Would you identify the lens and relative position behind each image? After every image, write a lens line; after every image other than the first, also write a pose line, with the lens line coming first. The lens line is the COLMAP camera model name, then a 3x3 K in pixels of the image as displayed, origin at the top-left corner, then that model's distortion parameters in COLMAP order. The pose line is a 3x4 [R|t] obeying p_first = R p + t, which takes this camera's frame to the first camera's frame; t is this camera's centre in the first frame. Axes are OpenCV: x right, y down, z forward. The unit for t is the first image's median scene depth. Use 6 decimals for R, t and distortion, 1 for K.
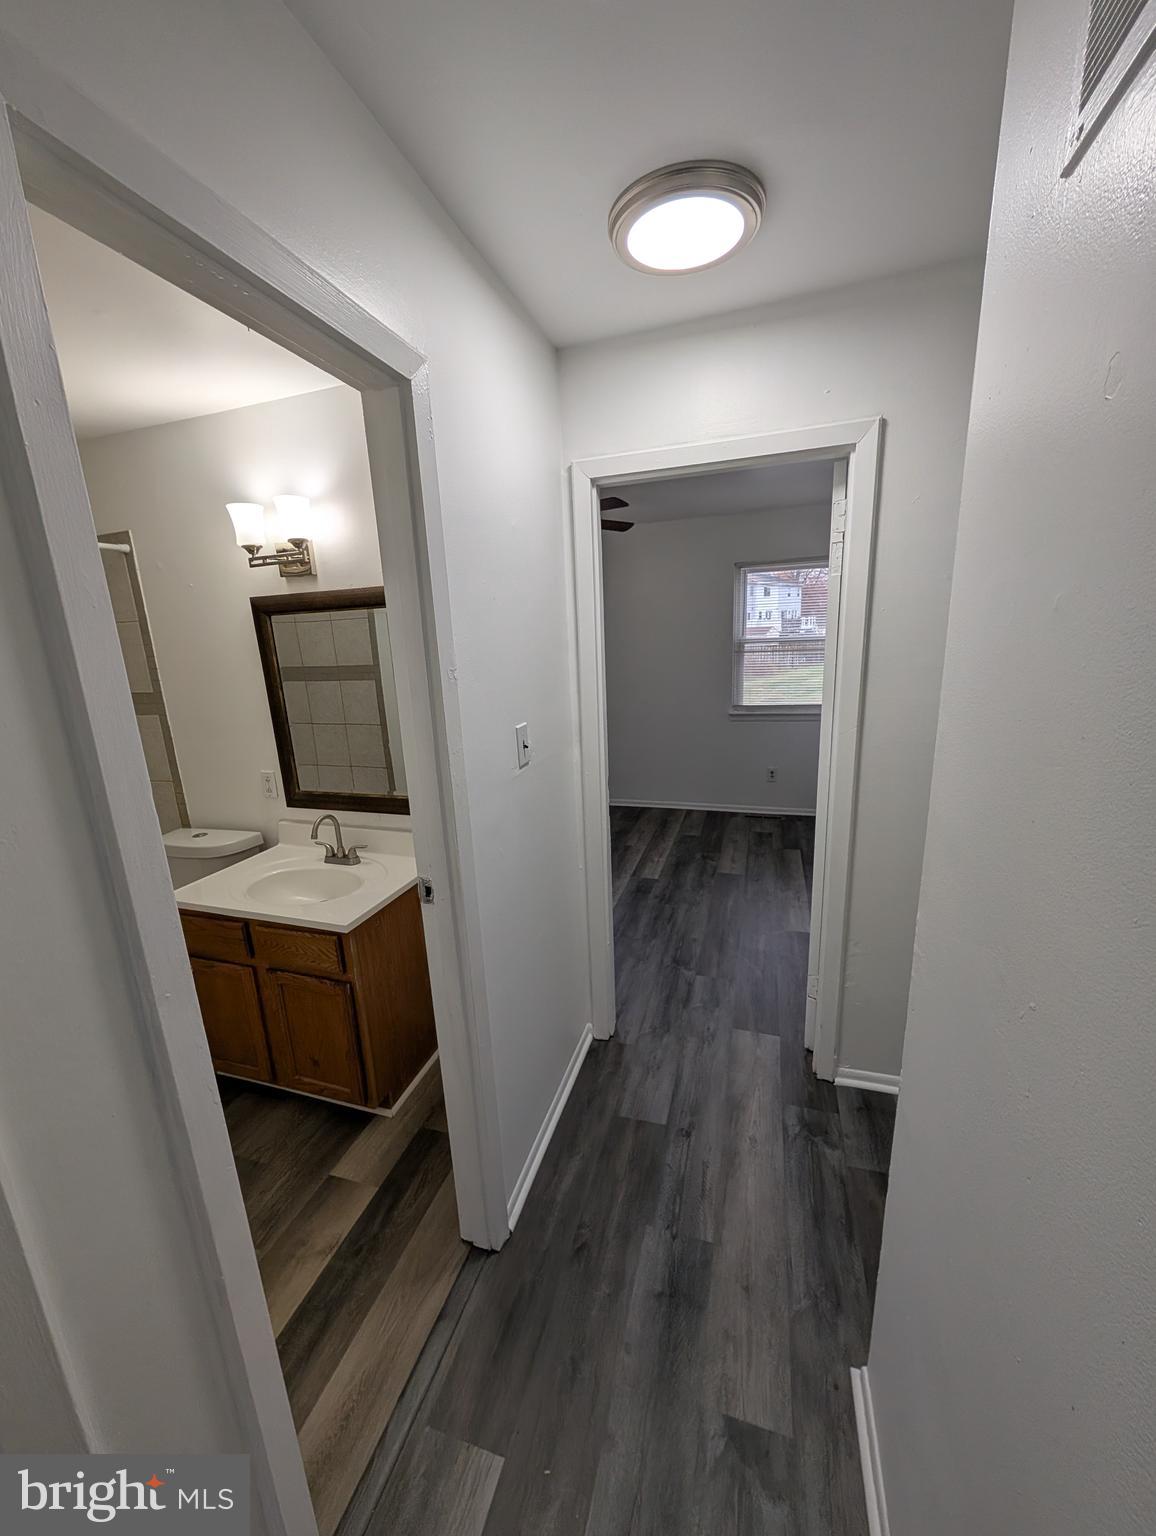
lens RADIAL K [[579.2, 0, 576.4], [0, 579.2, 771.6], [0, 0, 1]] dist [-0.001159, 0.000678]
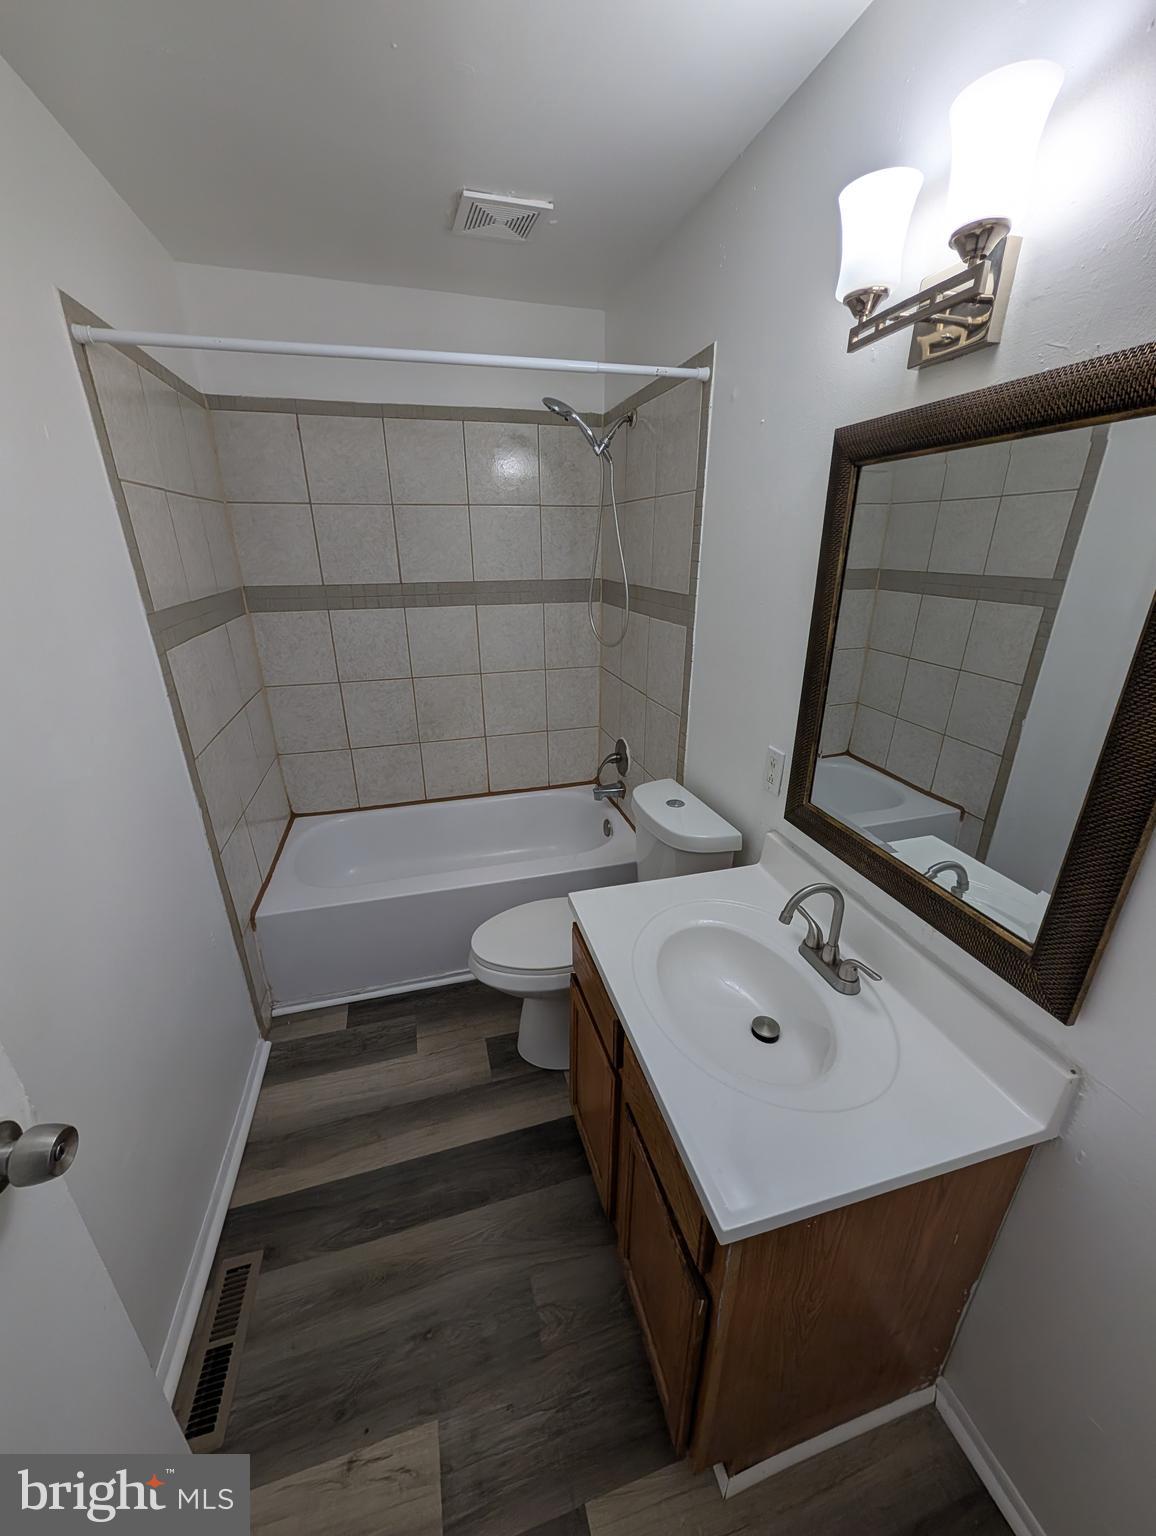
lens RADIAL K [[577.8, 0, 579.1], [0, 577.8, 771.2], [0, 0, 1]] dist [-0.000669, -0.000149]
pose [[0.553221, 0.345352, -0.758076, -0.197033], [-0.215585, 0.938369, 0.270160, -0.105381], [0.804655, 0.013972, 0.593578, 0.512842]]
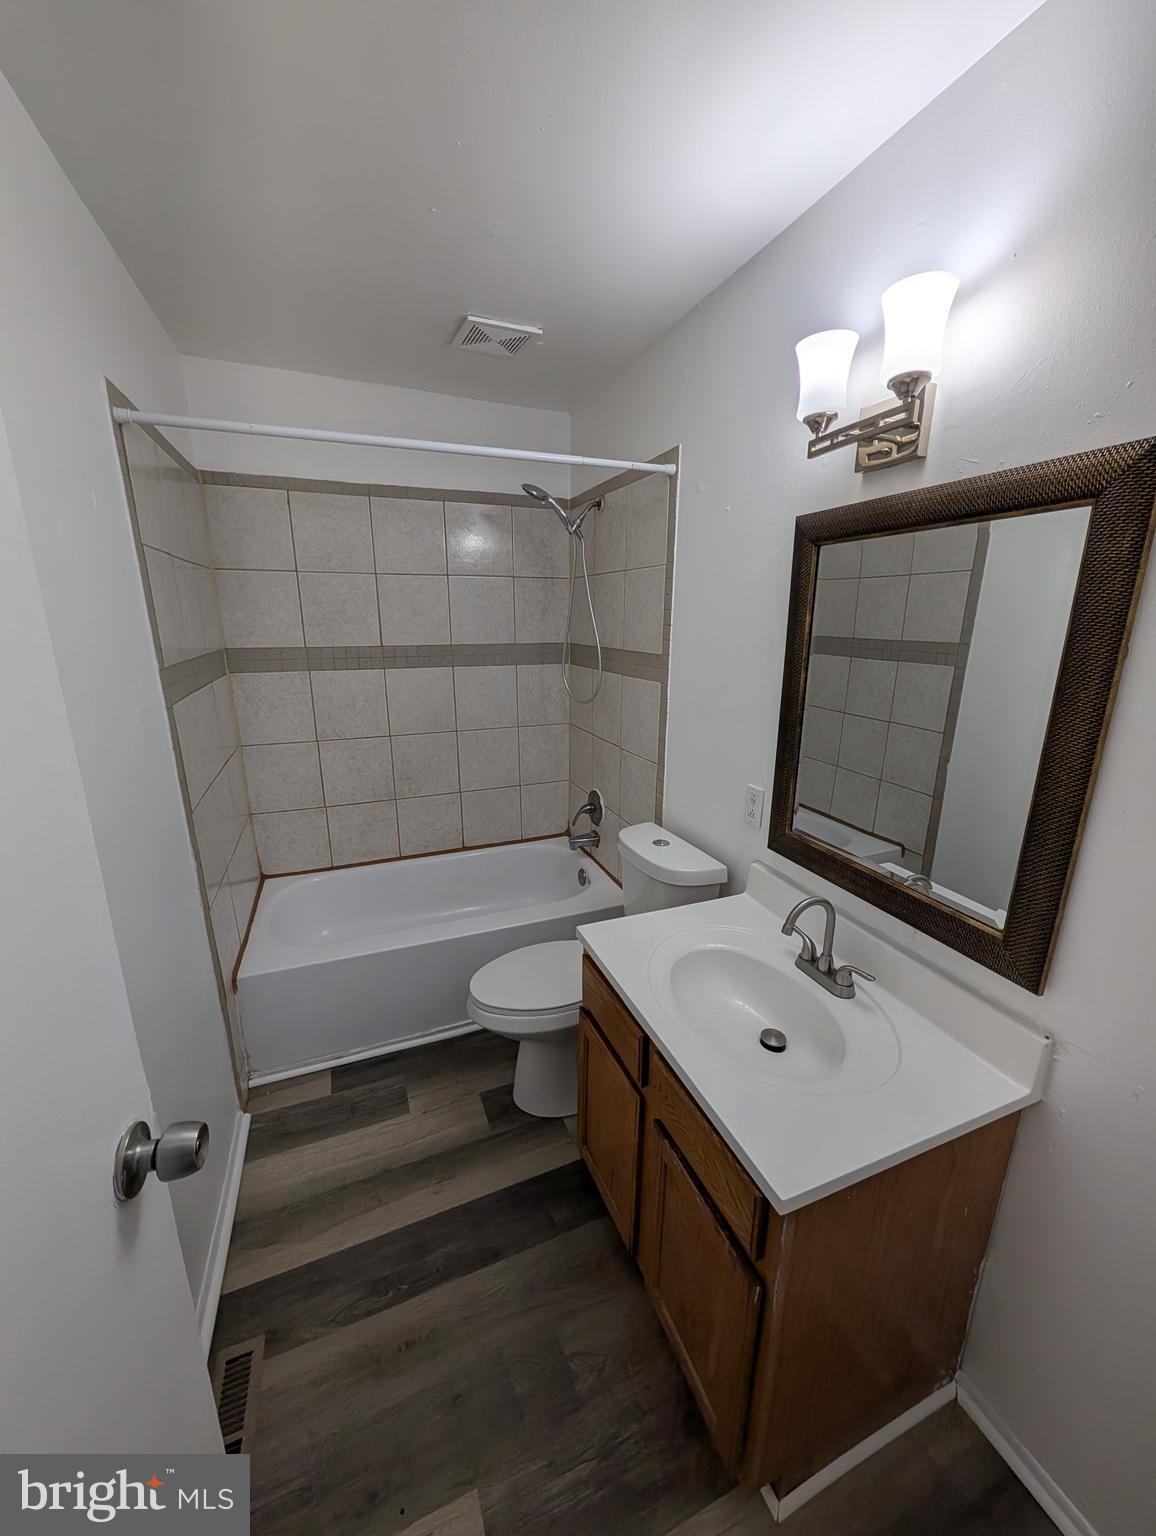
lens RADIAL K [[577.8, 0, 579.1], [0, 577.8, 771.2], [0, 0, 1]] dist [-0.000669, -0.000149]
pose [[0.641089, 0.244439, -0.727498, -0.194467], [-0.211247, 0.967509, 0.138926, -0.073186], [0.737821, 0.064618, 0.671897, 0.424708]]
